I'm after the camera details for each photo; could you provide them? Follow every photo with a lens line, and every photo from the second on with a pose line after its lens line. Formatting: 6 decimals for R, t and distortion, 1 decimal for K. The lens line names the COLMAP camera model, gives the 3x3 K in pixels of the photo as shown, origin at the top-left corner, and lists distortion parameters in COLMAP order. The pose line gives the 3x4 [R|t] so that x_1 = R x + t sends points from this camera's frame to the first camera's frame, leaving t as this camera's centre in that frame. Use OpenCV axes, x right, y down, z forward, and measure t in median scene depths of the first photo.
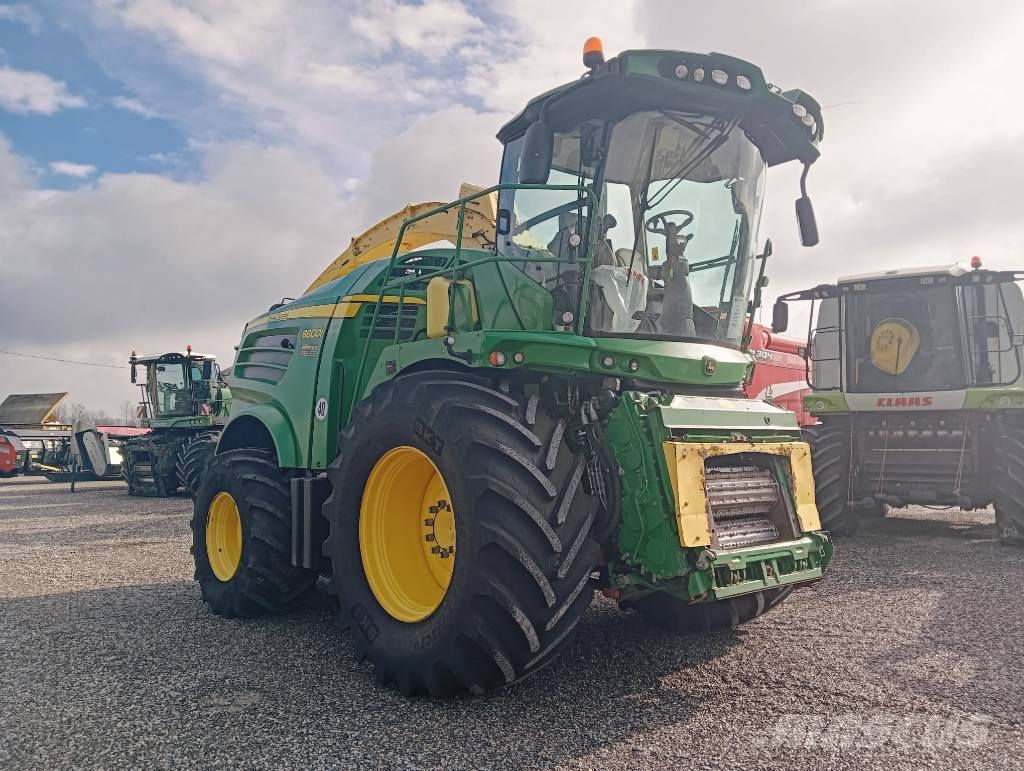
lens RADIAL K [[817.1, 0, 509.0], [0, 817.1, 353.8], [0, 0, 1]] dist [0.053054, -0.065132]
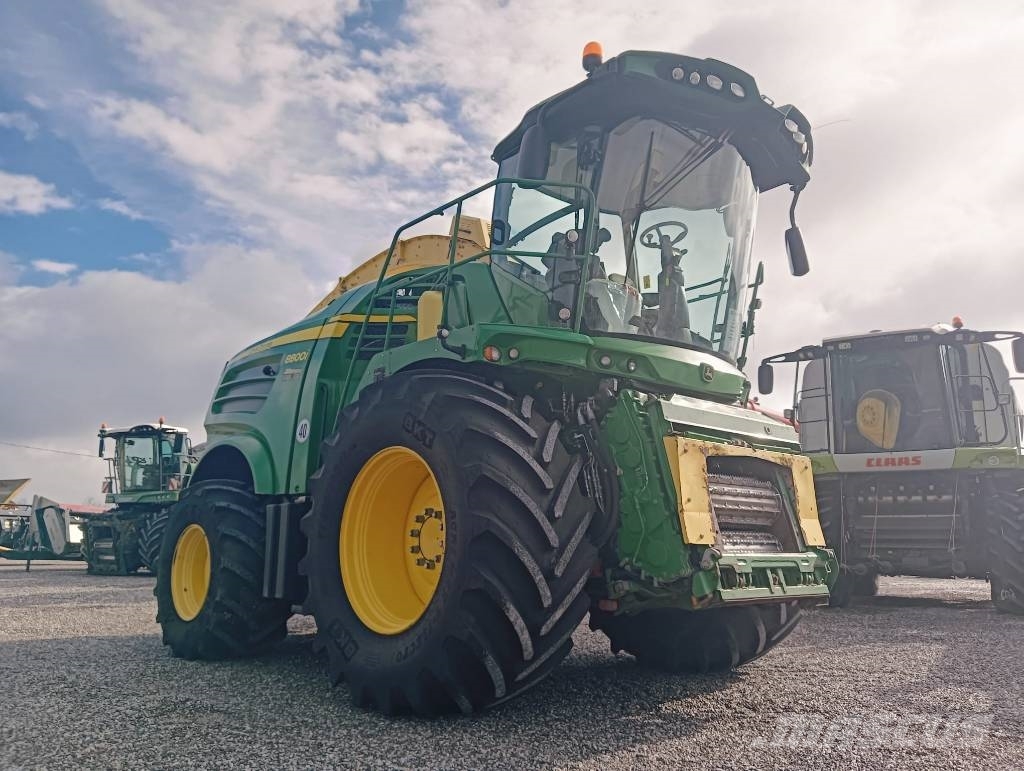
lens RADIAL K [[817.1, 0, 506.7], [0, 817.1, 357.5], [0, 0, 1]] dist [0.053054, -0.065132]
pose [[0.999479, 0.019727, 0.025529, -0.018591], [-0.016402, 0.992090, -0.124454, 0.114055], [-0.027782, 0.123970, 0.991897, 0.032691]]
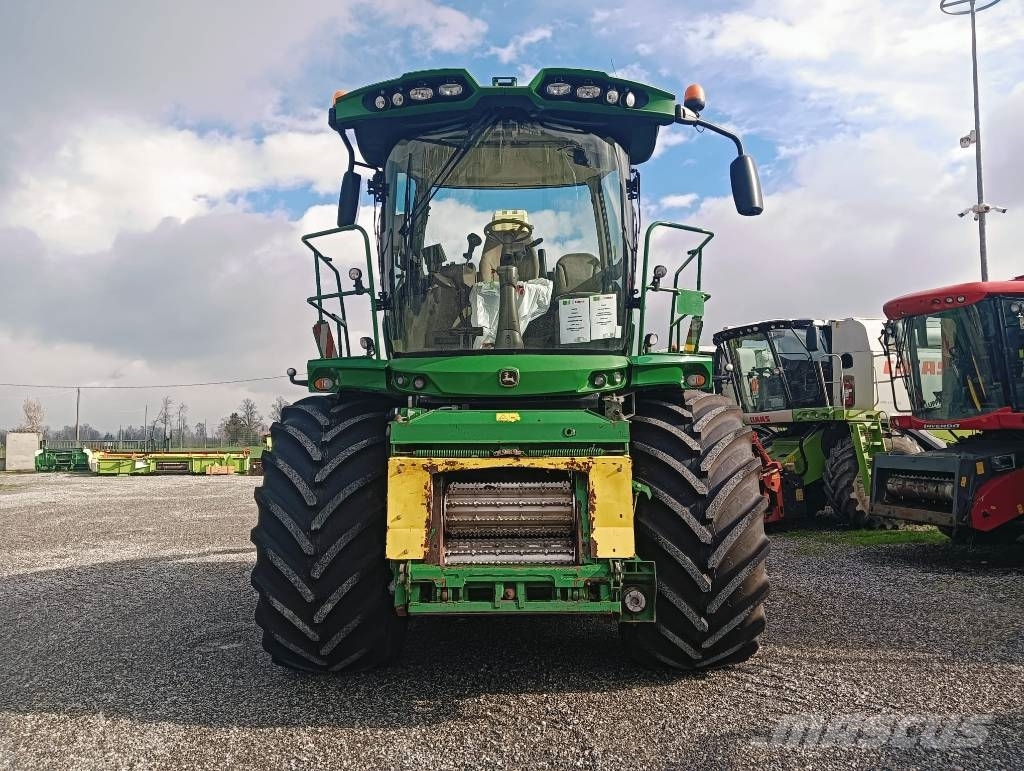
lens RADIAL K [[817.1, 0, 499.5], [0, 817.1, 357.6], [0, 0, 1]] dist [0.053054, -0.065132]
pose [[0.745755, -0.074039, -0.662093, 0.814370], [0.074578, 0.996837, -0.027470, 0.016603], [0.662033, -0.028891, 0.748918, 0.257425]]
